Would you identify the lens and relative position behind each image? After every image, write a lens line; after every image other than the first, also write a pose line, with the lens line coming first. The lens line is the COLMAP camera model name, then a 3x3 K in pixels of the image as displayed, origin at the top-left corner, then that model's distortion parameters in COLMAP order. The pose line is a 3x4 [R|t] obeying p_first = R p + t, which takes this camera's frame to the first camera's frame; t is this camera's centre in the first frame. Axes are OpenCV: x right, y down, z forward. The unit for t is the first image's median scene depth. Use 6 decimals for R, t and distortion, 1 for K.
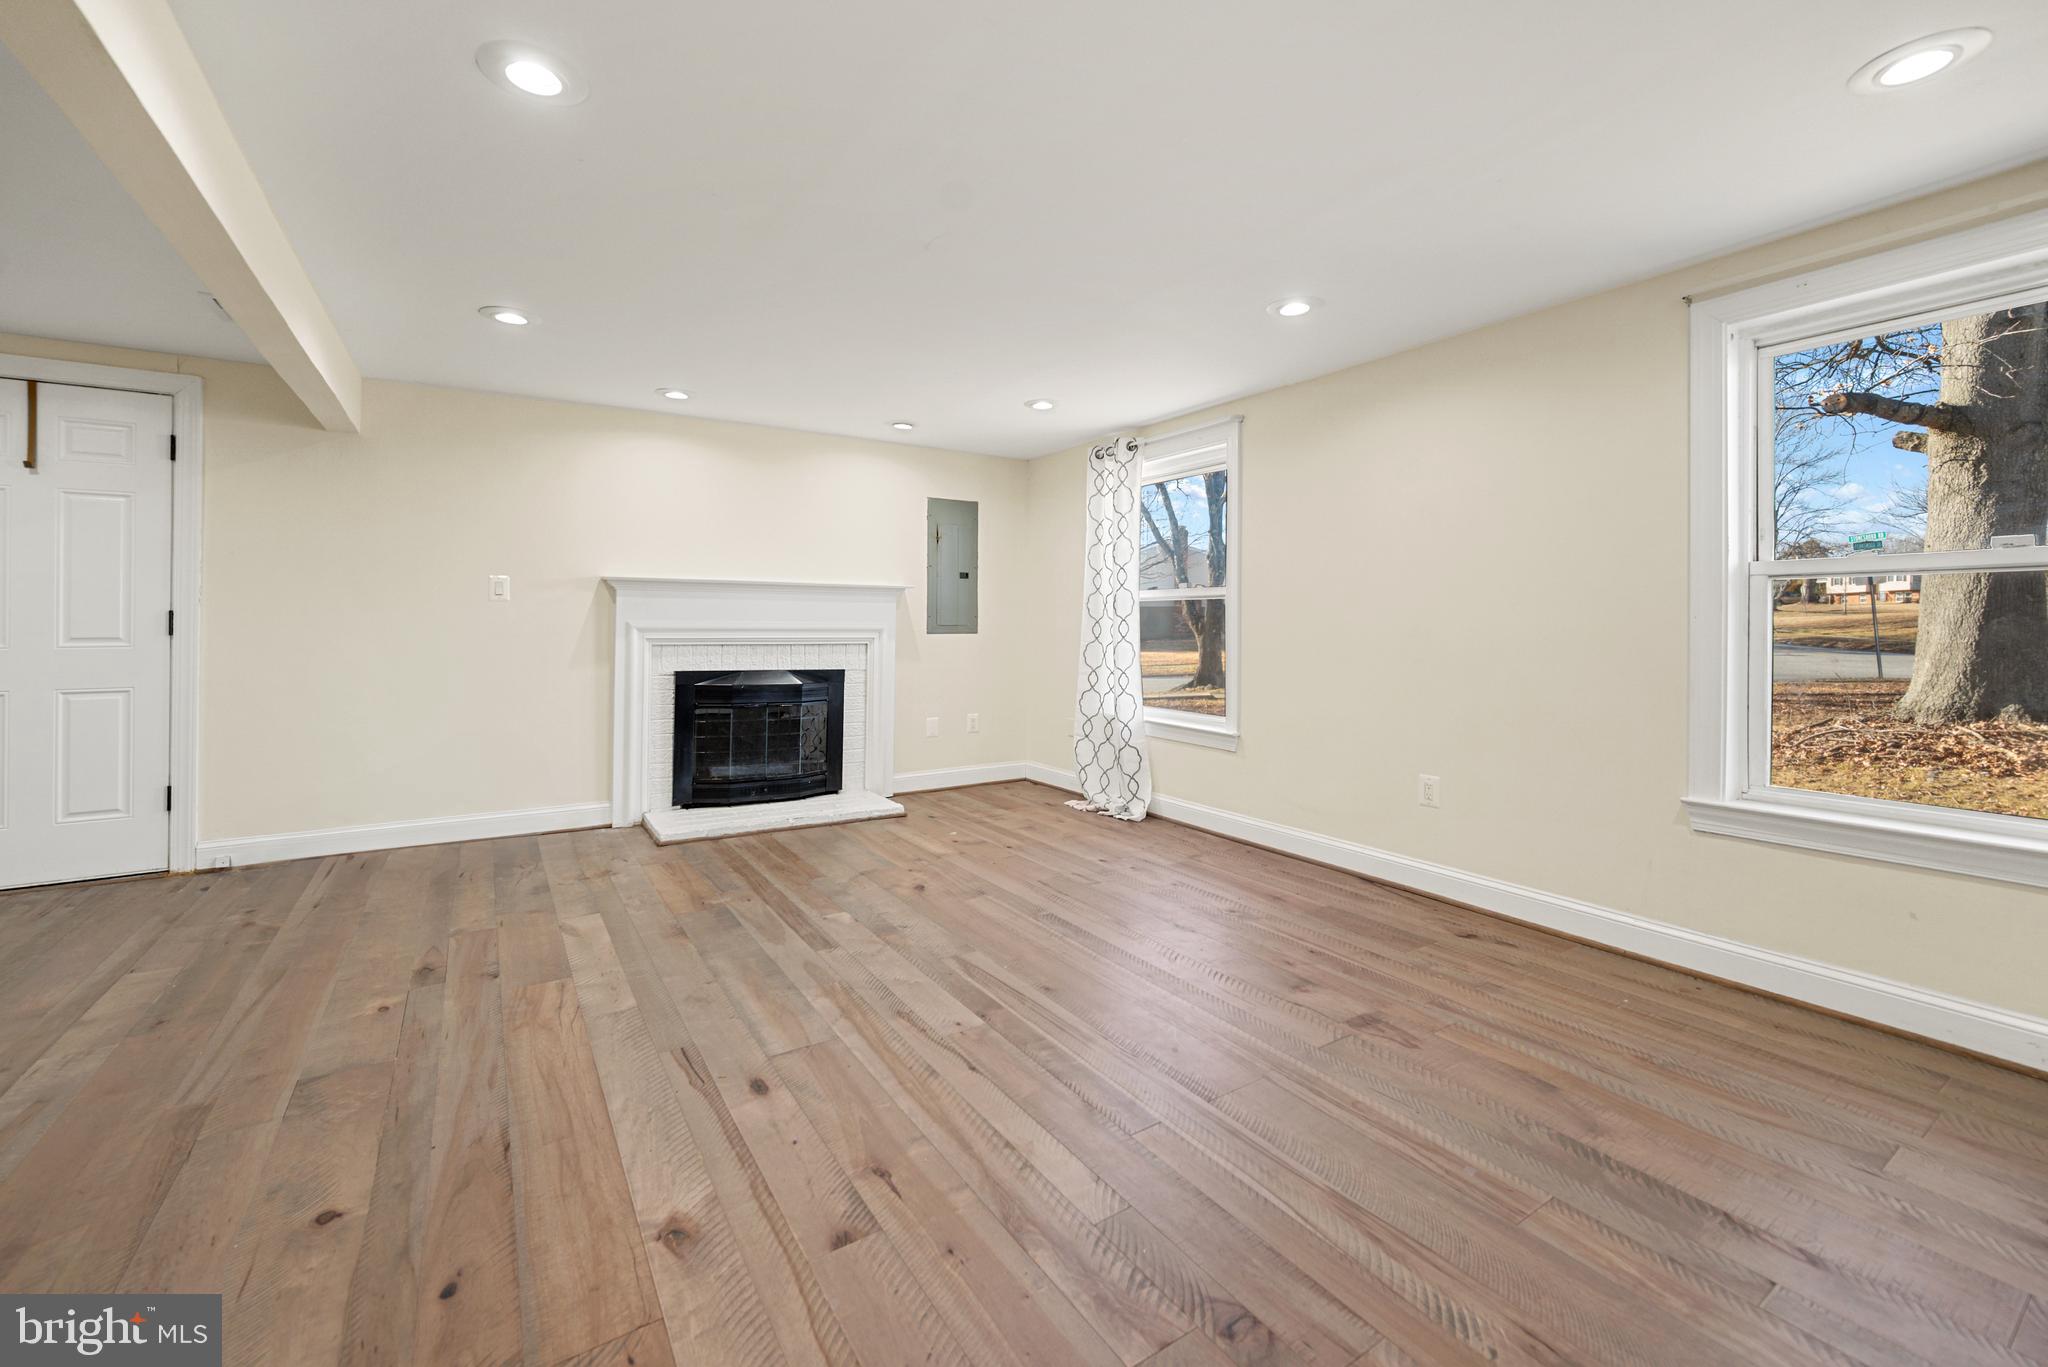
lens RADIAL K [[843.5, 0, 1029.7], [0, 843.5, 625.5], [0, 0, 1]] dist [0.001783, 0.000209]
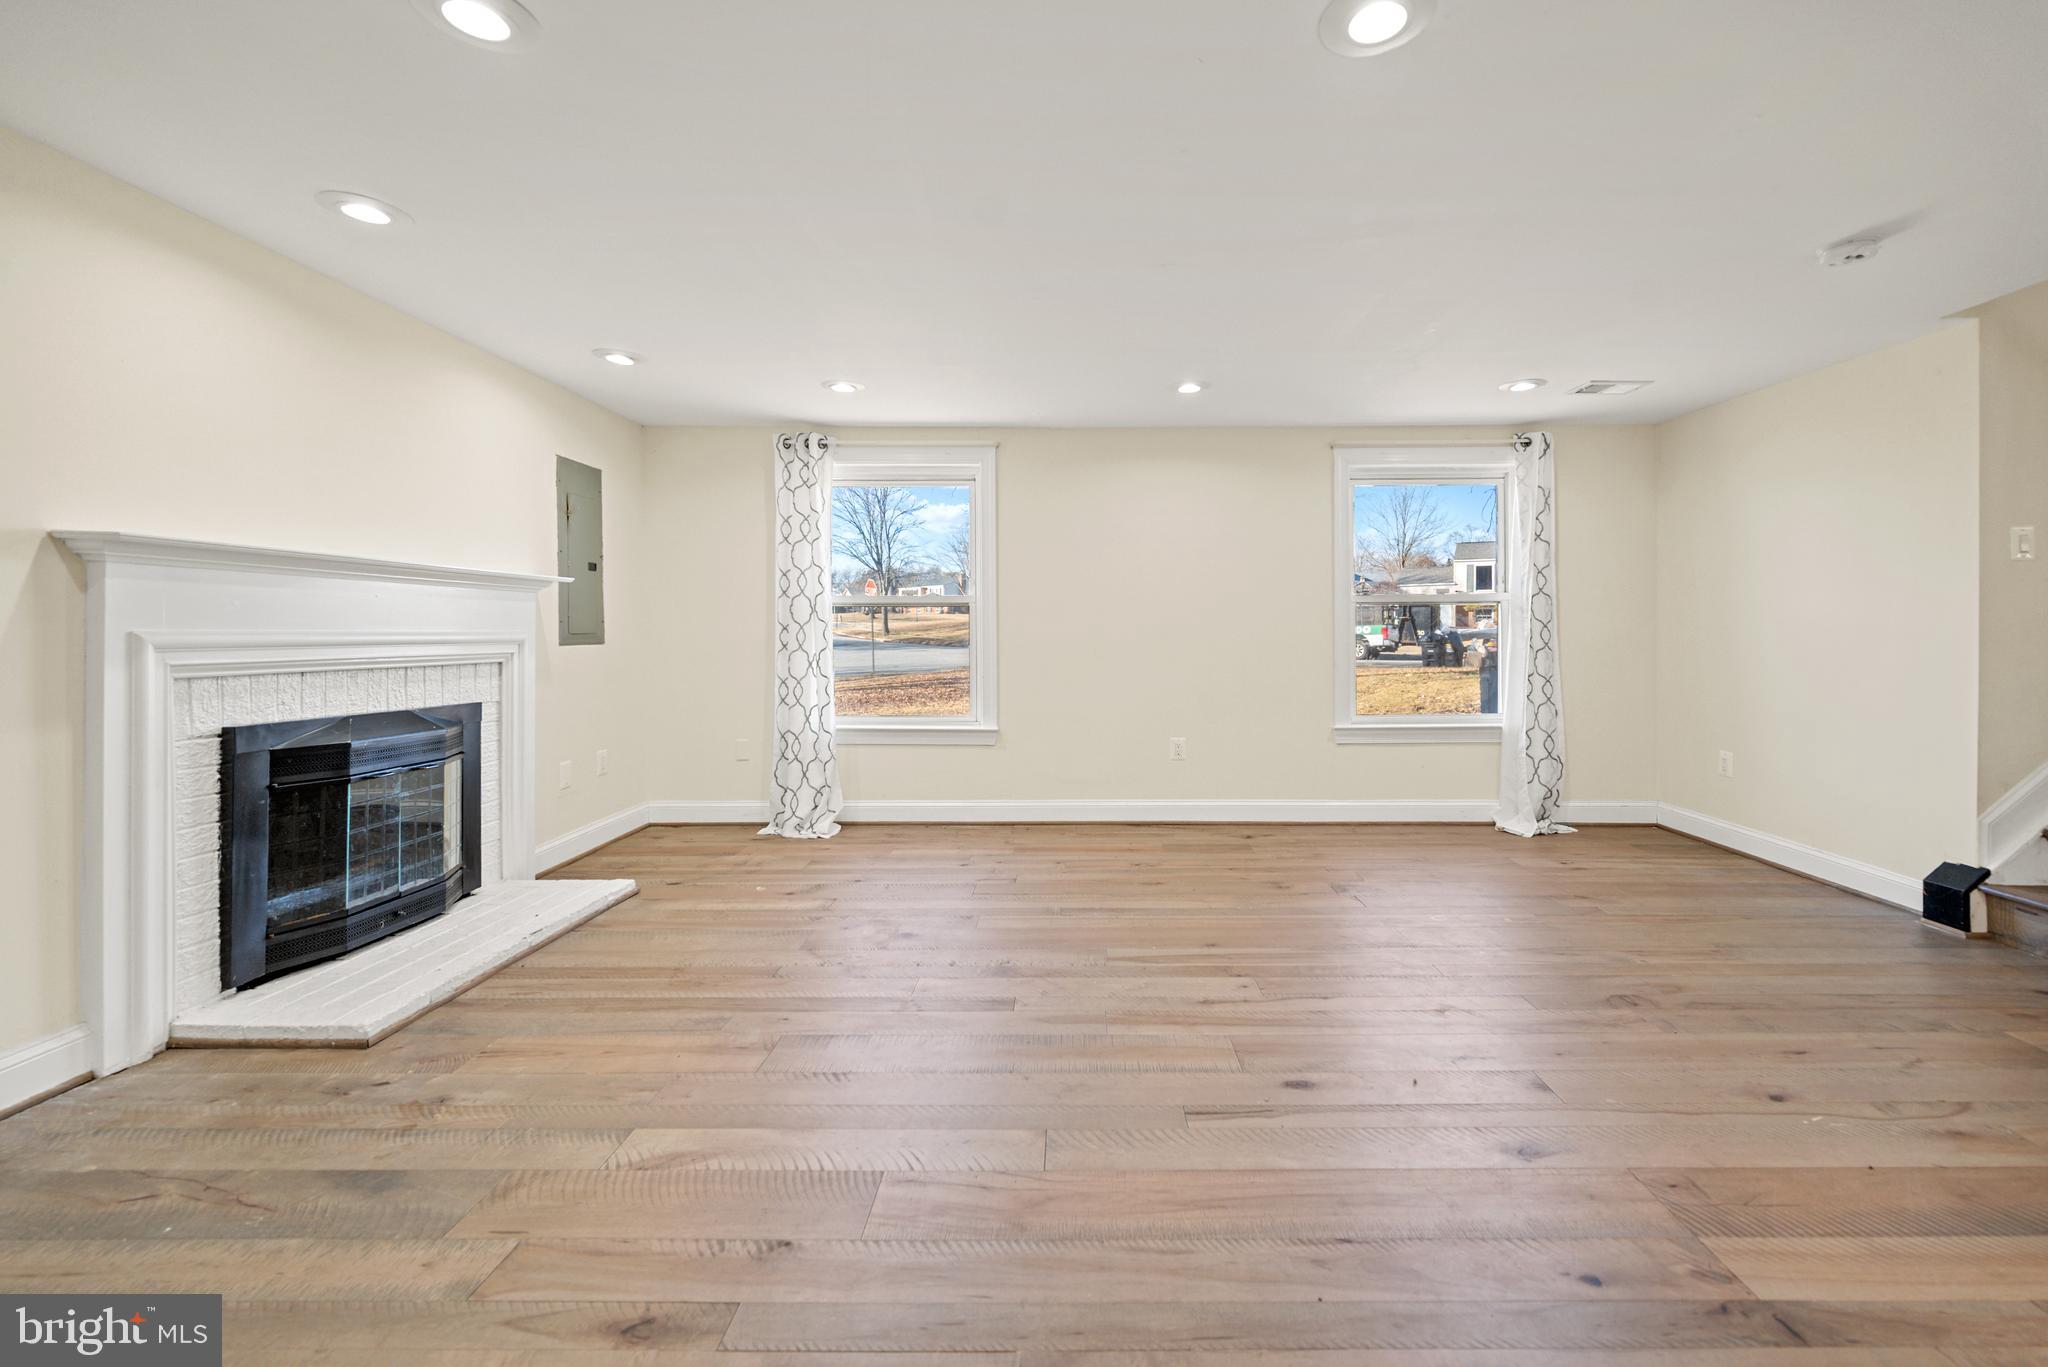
lens RADIAL K [[821.4, 0, 1088.5], [0, 821.4, 634.9], [0, 0, 1]] dist [0.001026, 0.000055]
pose [[0.539590, -0.009507, 0.841874, -0.956463], [0.005255, 0.999955, 0.007924, -0.004862], [-0.841912, 0.000148, 0.539616, 0.502729]]
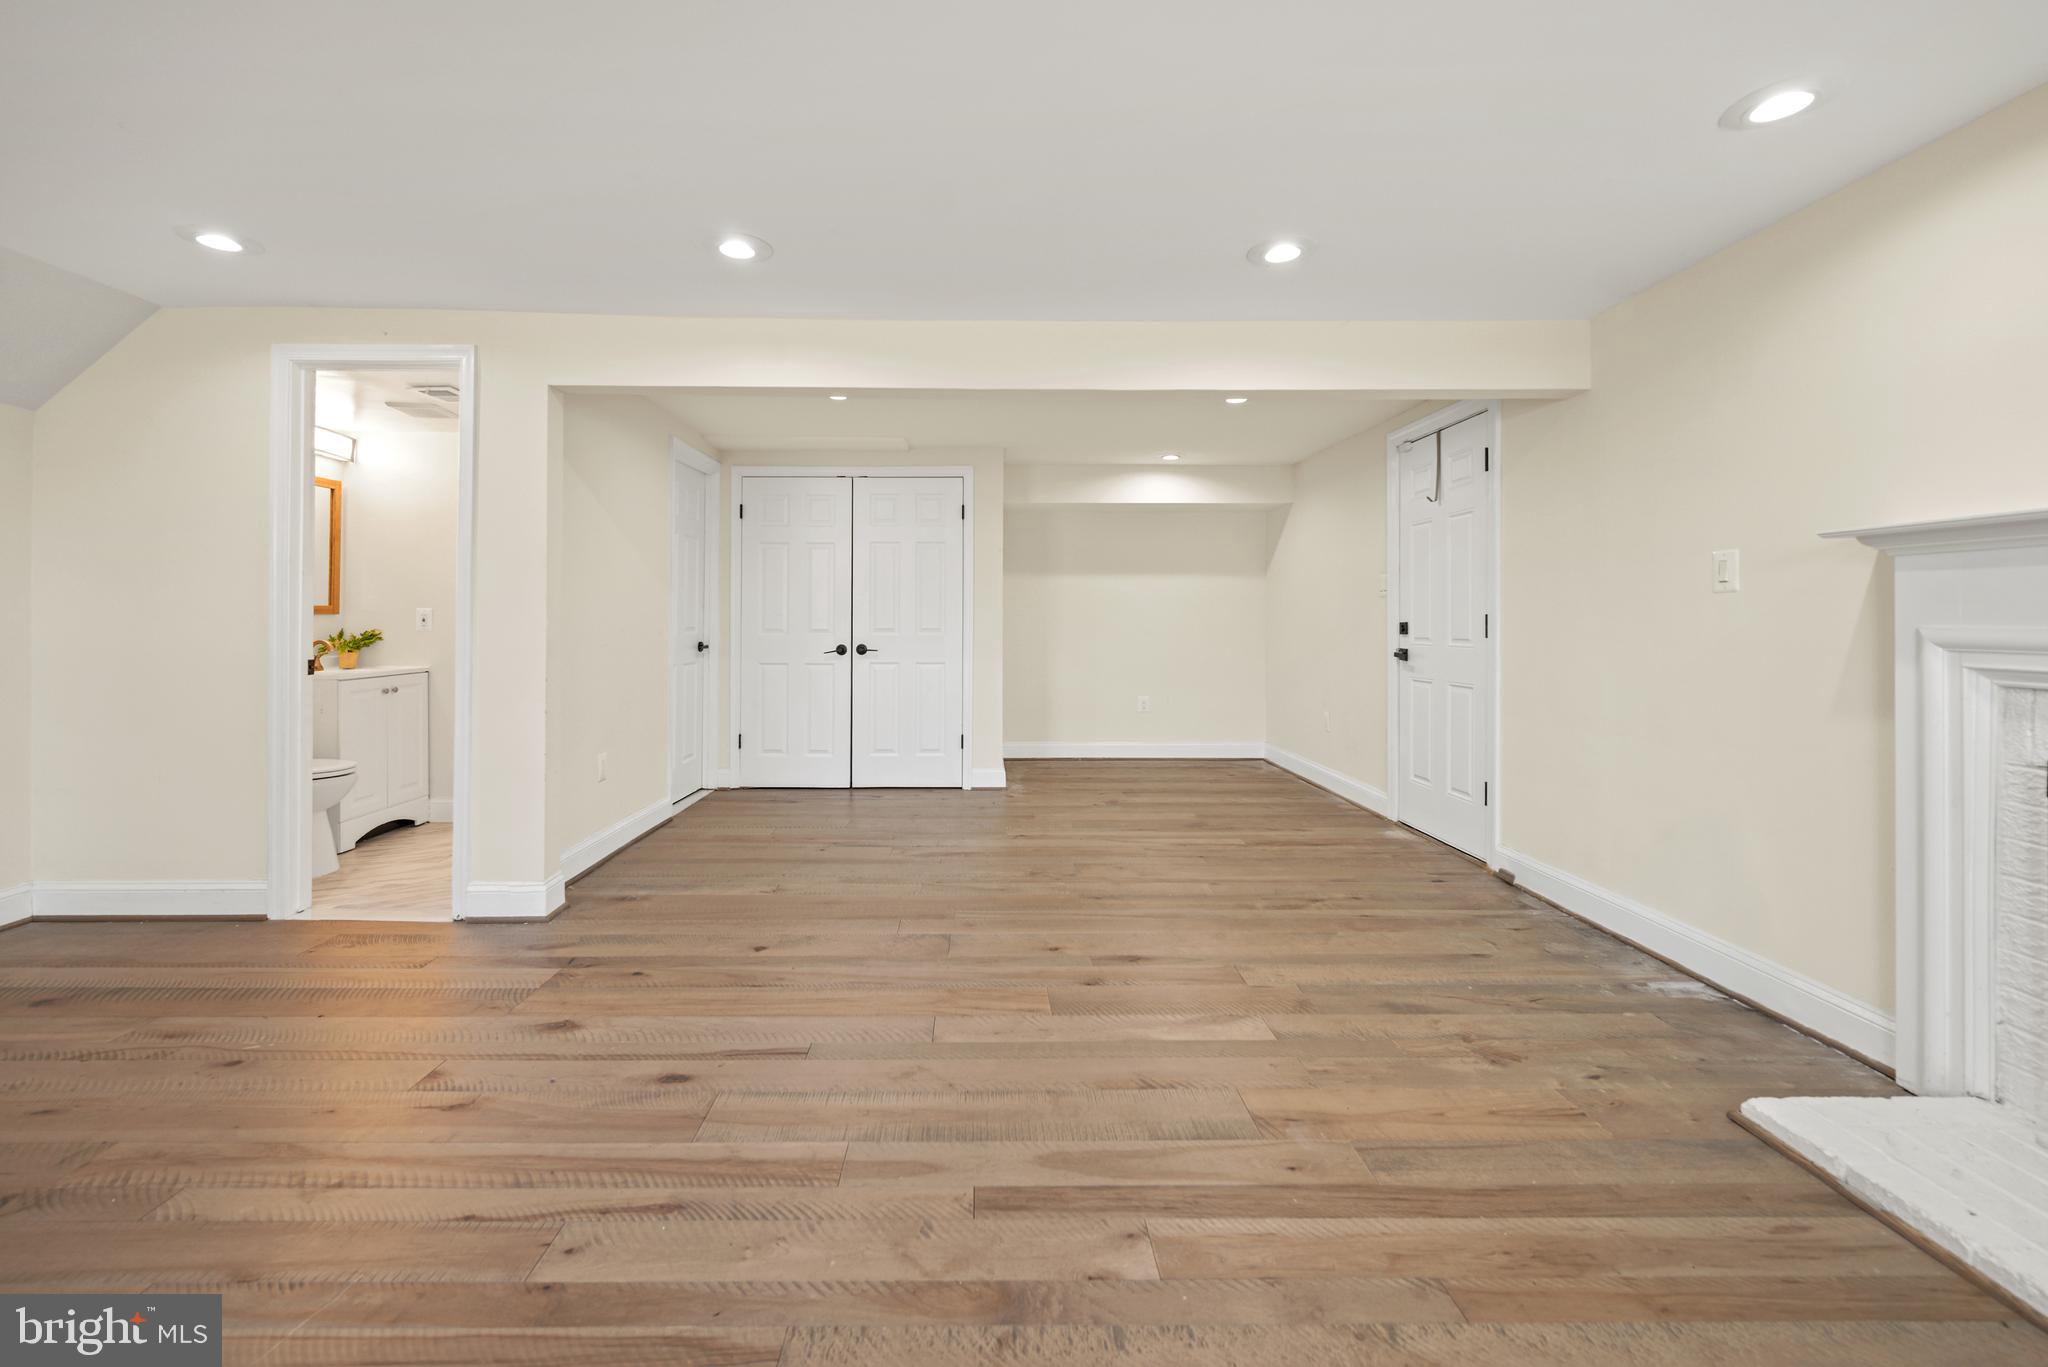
lens RADIAL K [[838.8, 0, 994.9], [0, 838.8, 608.9], [0, 0, 1]] dist [0.000235, -0.000413]
pose [[-0.539880, -0.017201, -0.841566, 0.242285], [-0.010535, 0.999851, -0.013678, -0.004186], [0.841676, 0.001482, -0.539981, 1.382106]]
